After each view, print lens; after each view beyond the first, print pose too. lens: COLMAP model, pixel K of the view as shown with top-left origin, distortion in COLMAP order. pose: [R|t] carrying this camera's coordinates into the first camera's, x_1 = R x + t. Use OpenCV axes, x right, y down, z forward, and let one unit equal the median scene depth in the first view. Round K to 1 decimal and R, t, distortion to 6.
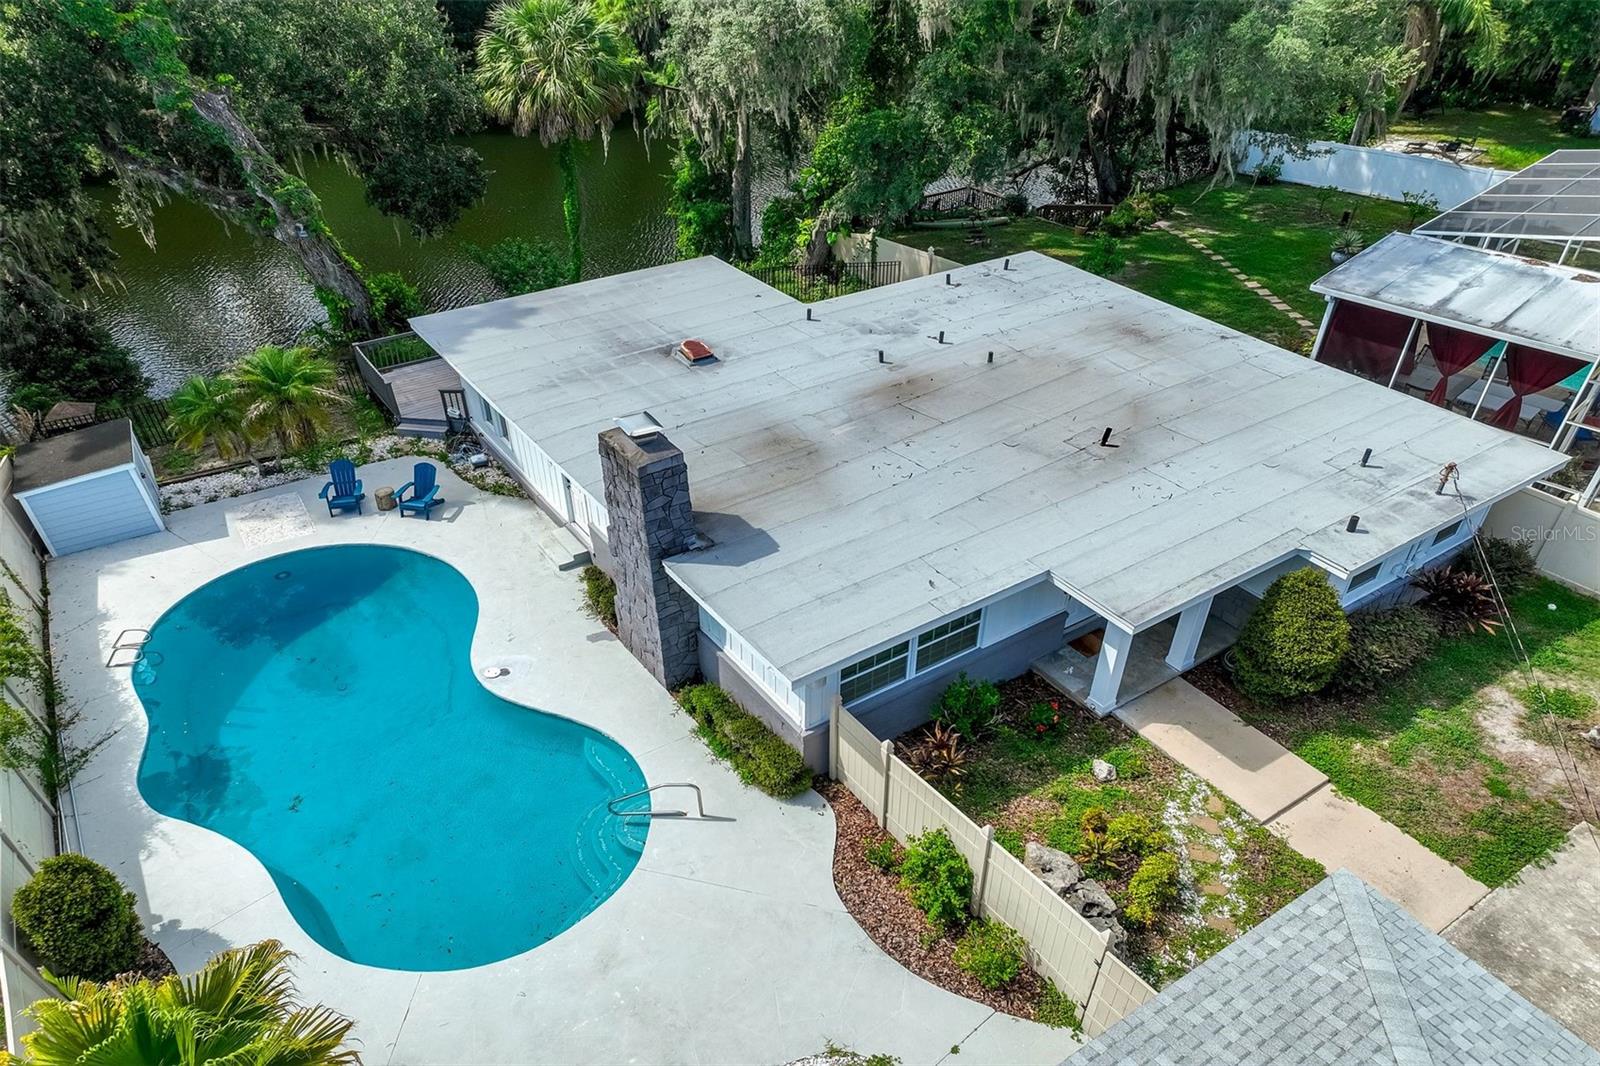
lens RADIAL K [[1143.6, 0, 794.7], [0, 1143.6, 545.3], [0, 0, 1]] dist [0.009435, 0.001830]
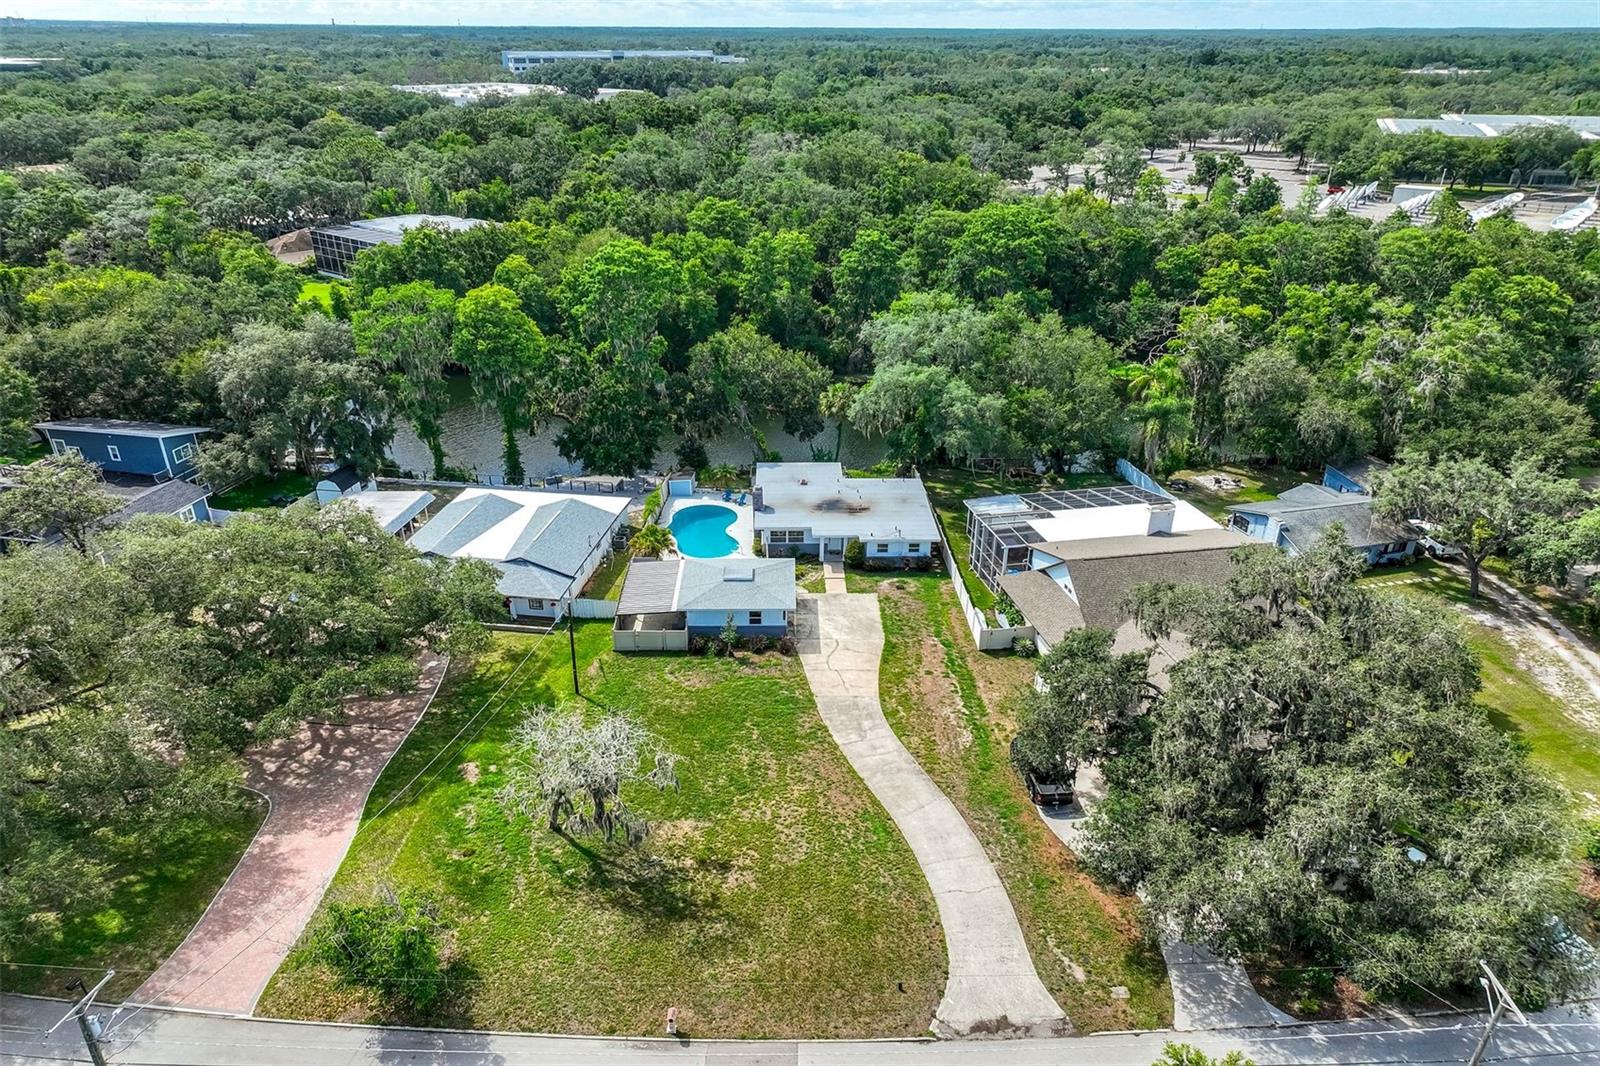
lens RADIAL K [[1143.6, 0, 795.0], [0, 1143.6, 536.7], [0, 0, 1]] dist [0.009435, 0.001830]
pose [[0.816823, 0.219821, -0.533366, 2.377403], [-0.316931, 0.943527, -0.096500, 0.476713], [0.482032, 0.247864, 0.840362, -2.730712]]
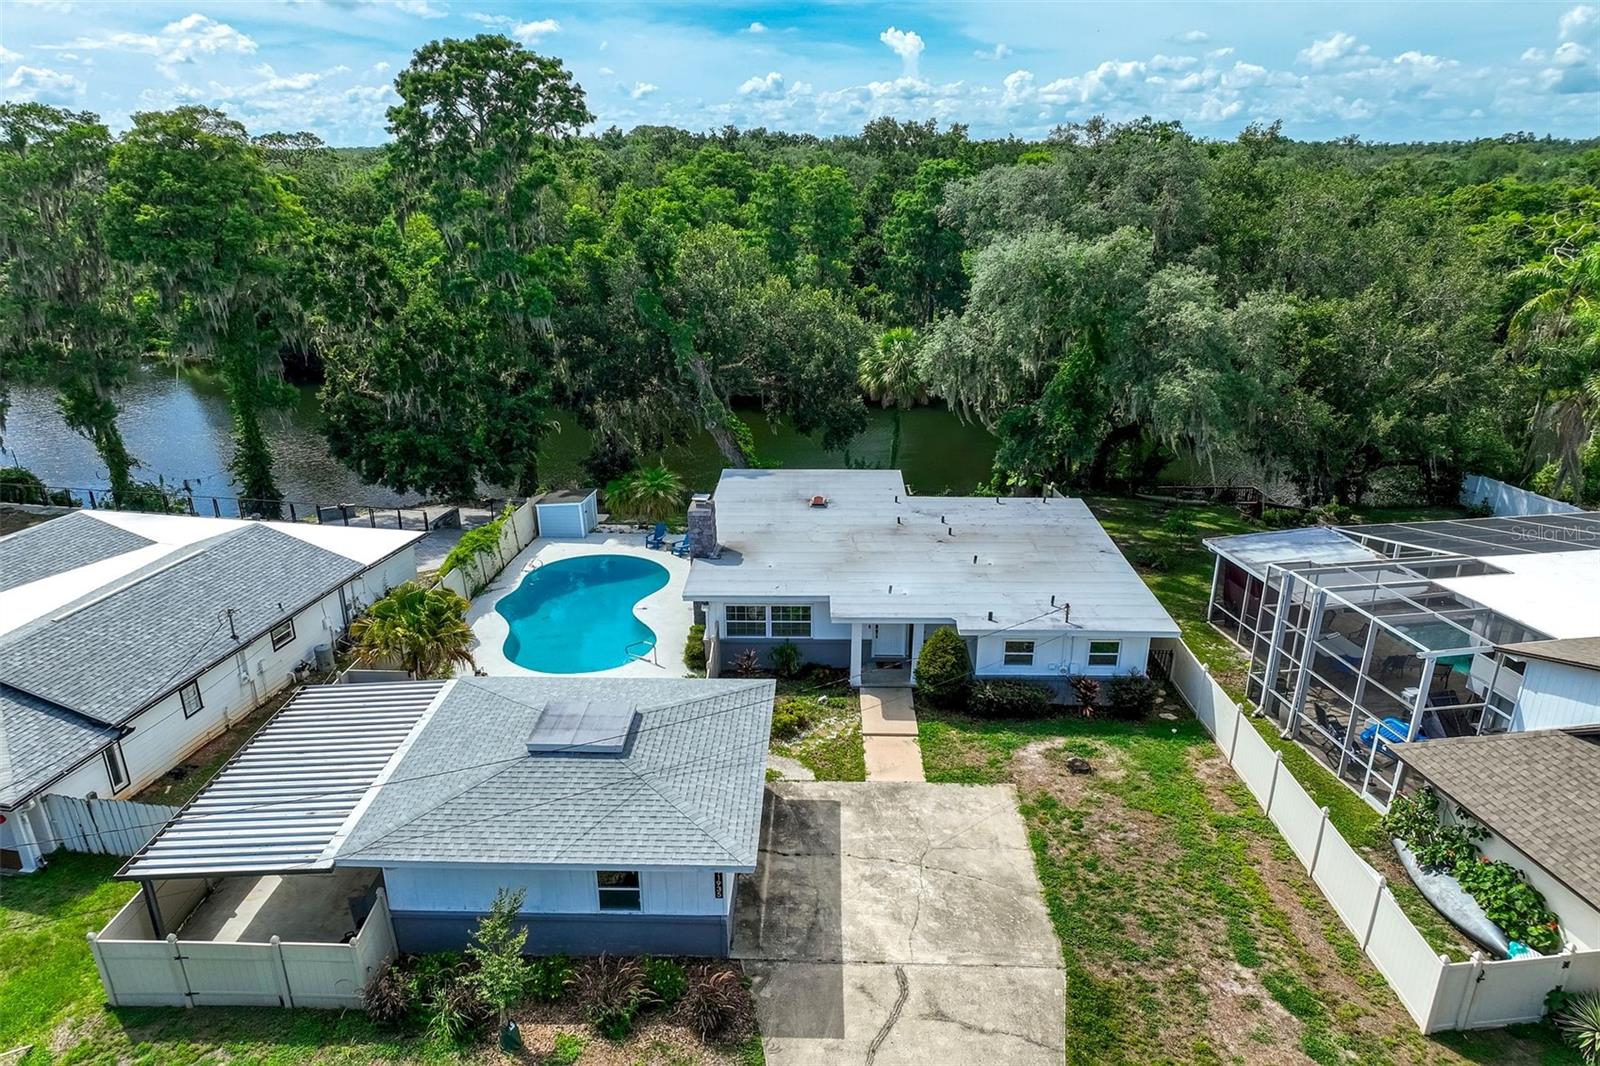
lens RADIAL K [[1143.6, 0, 806.4], [0, 1143.6, 567.3], [0, 0, 1]] dist [0.009435, 0.001830]
pose [[0.798545, 0.193498, -0.569986, 1.070283], [-0.331077, 0.932014, -0.147437, 0.230760], [0.502706, 0.306445, 0.808318, -0.523810]]
